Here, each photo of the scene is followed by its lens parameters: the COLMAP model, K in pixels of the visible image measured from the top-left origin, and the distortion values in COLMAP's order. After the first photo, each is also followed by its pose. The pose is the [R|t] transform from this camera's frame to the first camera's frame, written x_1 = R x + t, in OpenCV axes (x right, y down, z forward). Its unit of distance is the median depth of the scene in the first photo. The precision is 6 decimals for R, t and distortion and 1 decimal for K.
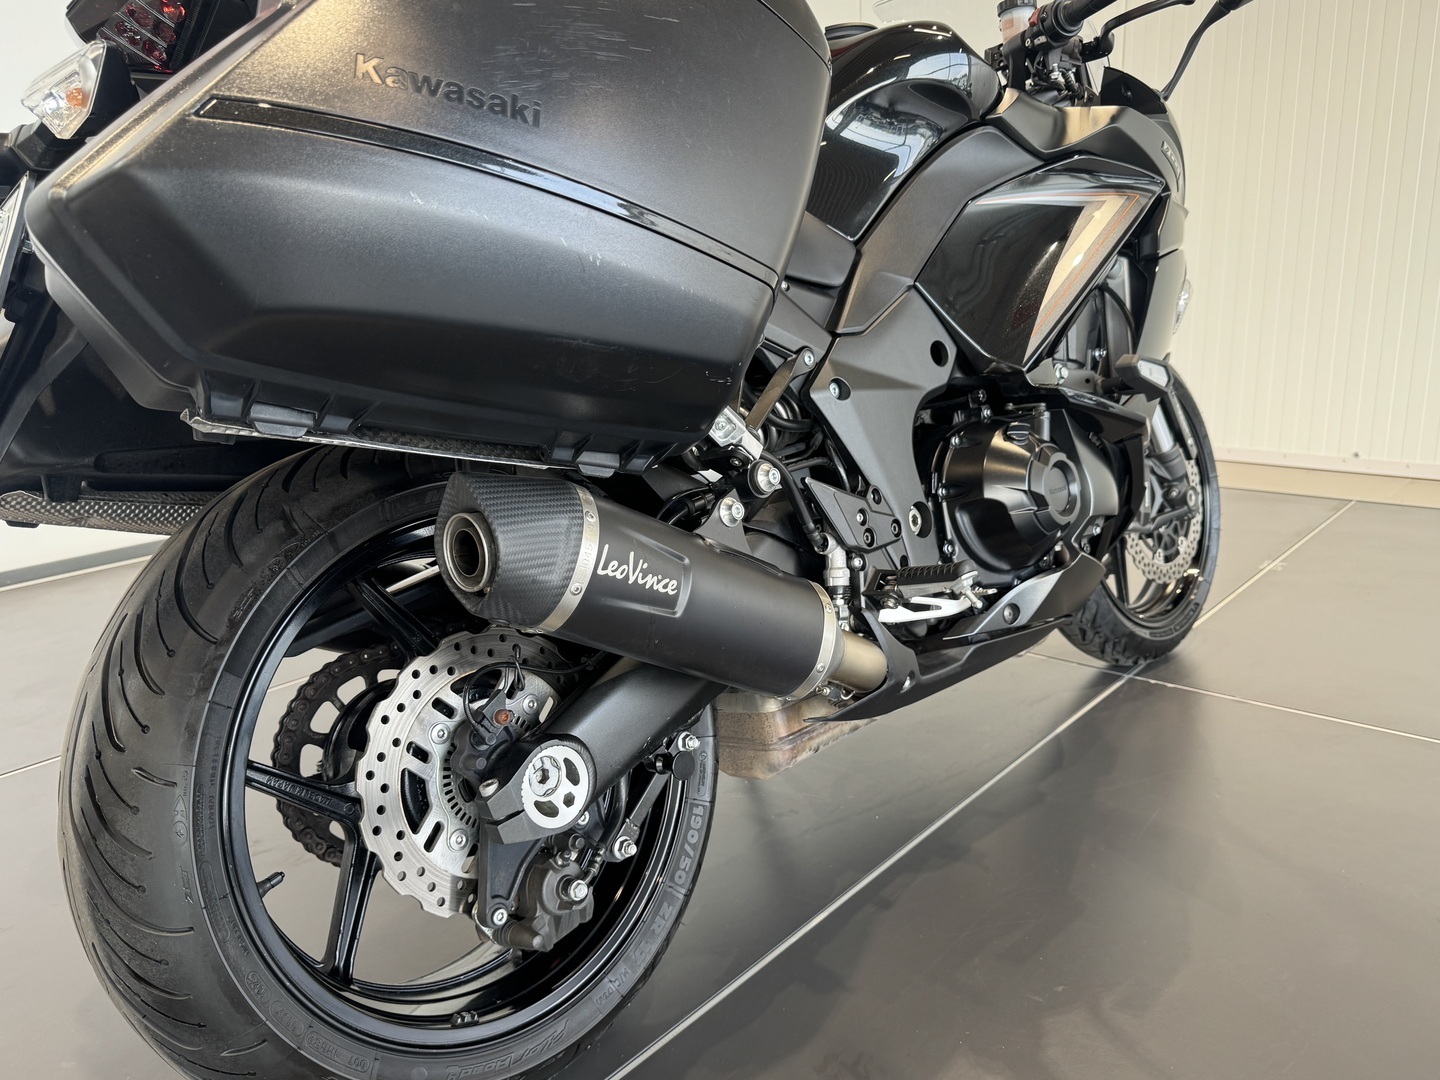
lens RADIAL K [[1102.2, 0, 731.4], [0, 1102.2, 542.0], [0, 0, 1]] dist [0.039327, -0.041932]
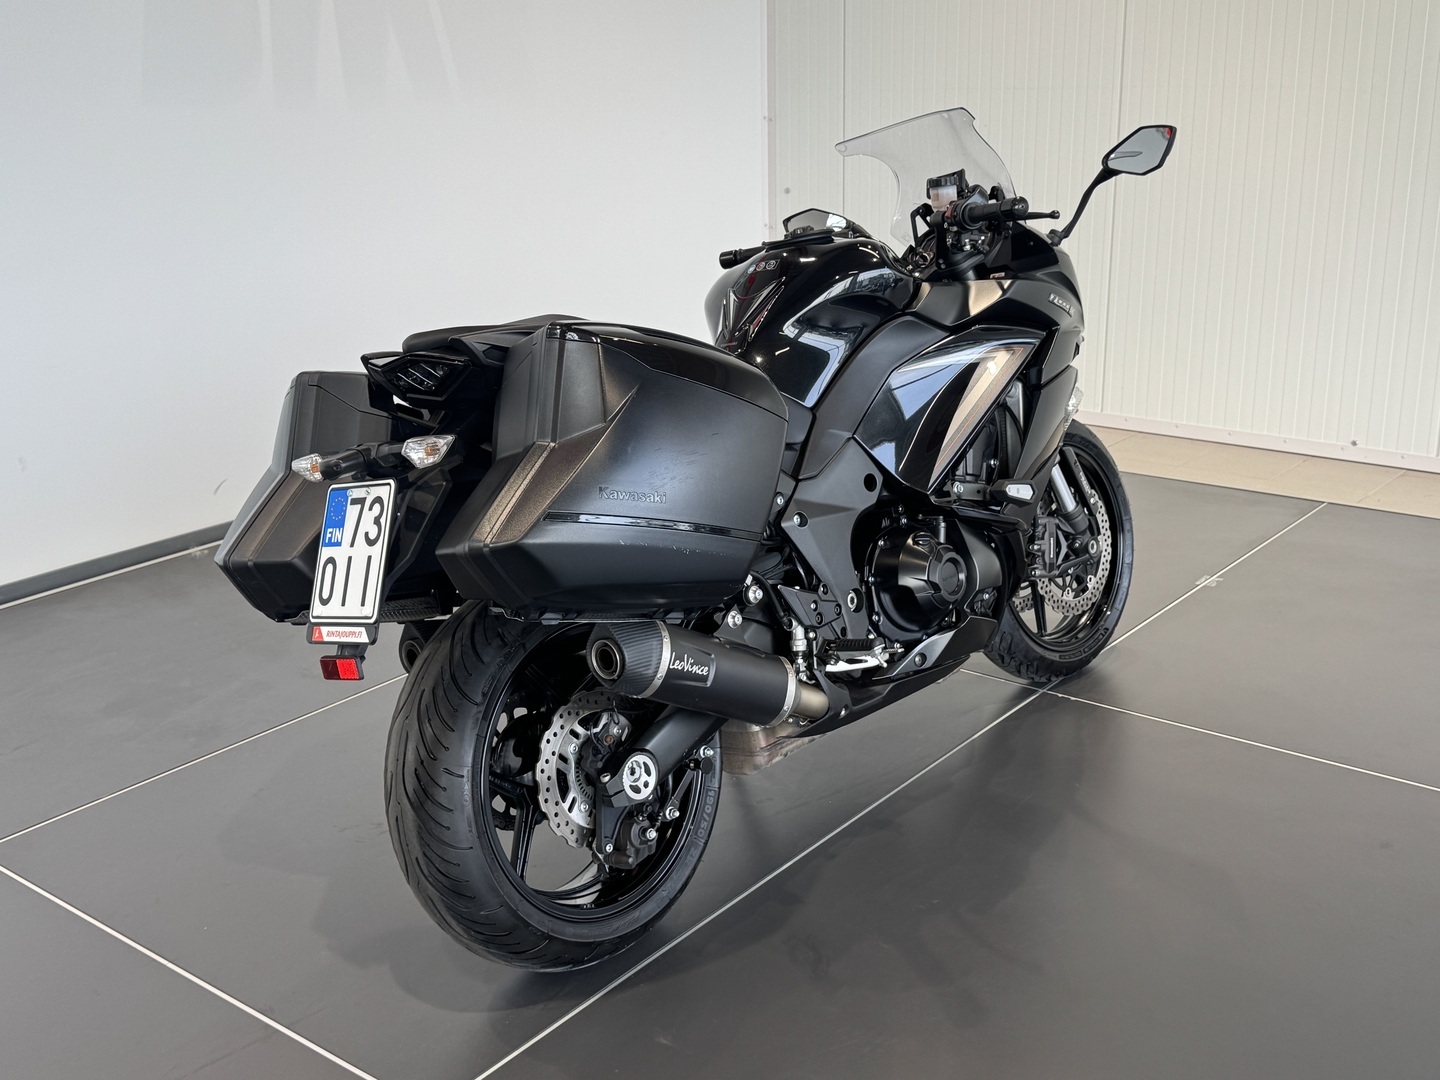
lens RADIAL K [[1631.0, 0, 717.3], [0, 1631.0, 541.1], [0, 0, 1]] dist [0.085851, 0.000000]
pose [[0.999661, -0.003644, 0.025772, -0.081561], [0.002020, 0.998027, 0.062758, -0.273707], [-0.025950, -0.062685, 0.997696, -1.359117]]
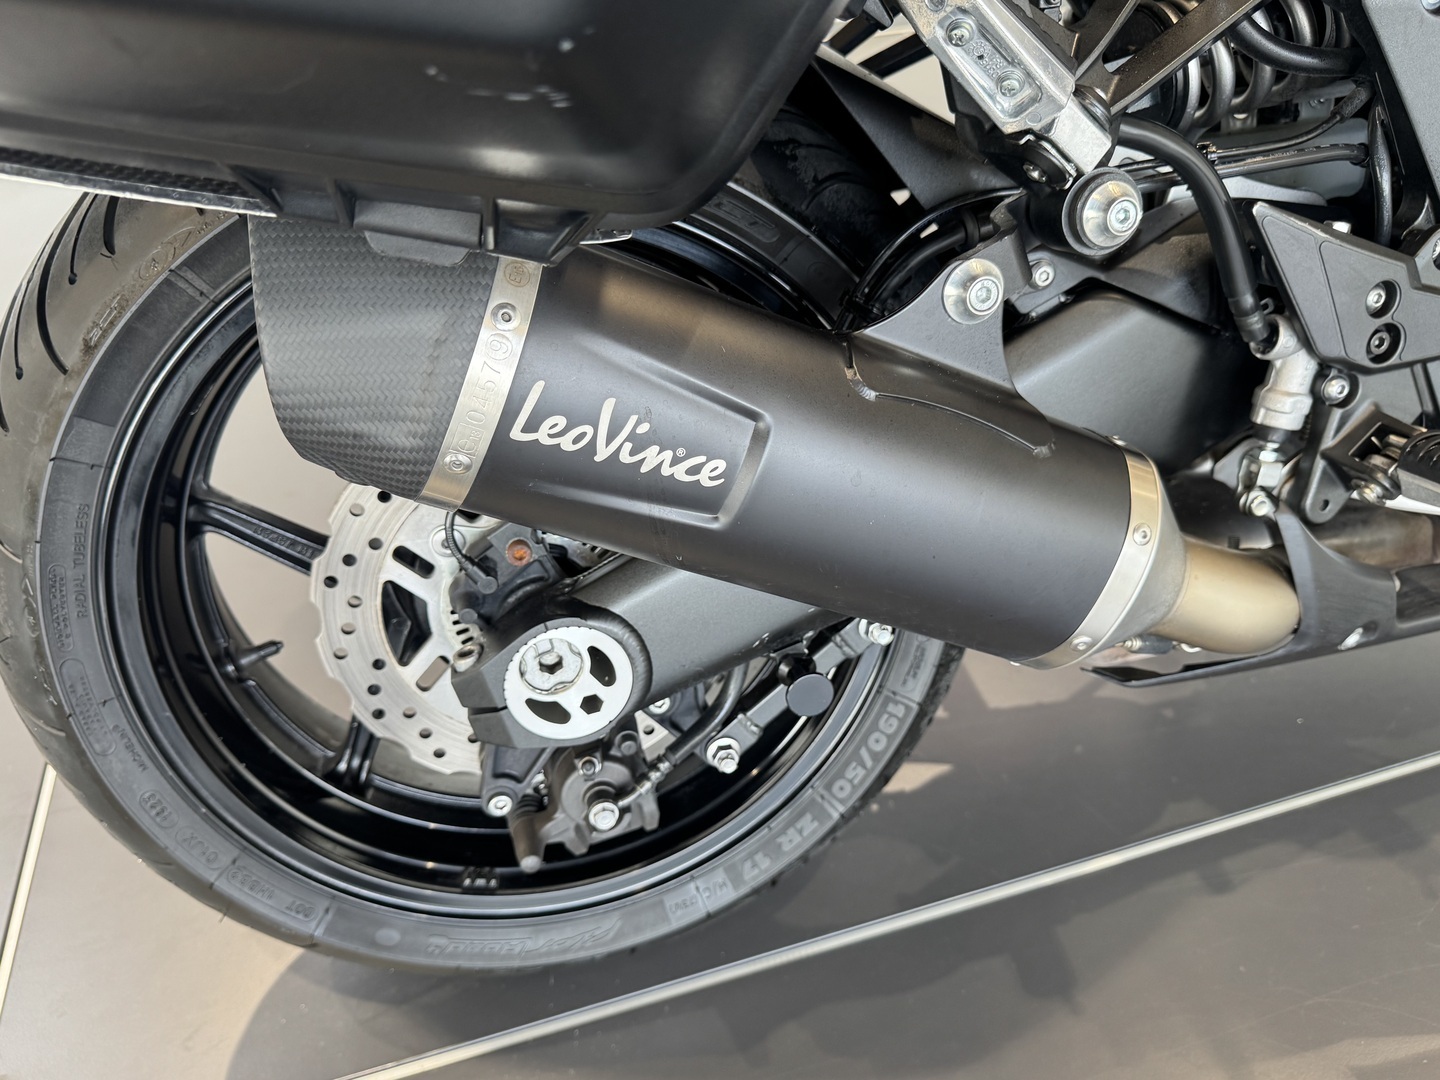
lens RADIAL K [[1102.2, 0, 717.9], [0, 1102.2, 548.0], [0, 0, 1]] dist [0.039327, -0.041932]
pose [[0.833716, 0.332458, -0.440897, 0.134564], [-0.115186, 0.885587, 0.449965, -0.114974], [0.540047, -0.324358, 0.776622, 0.478866]]
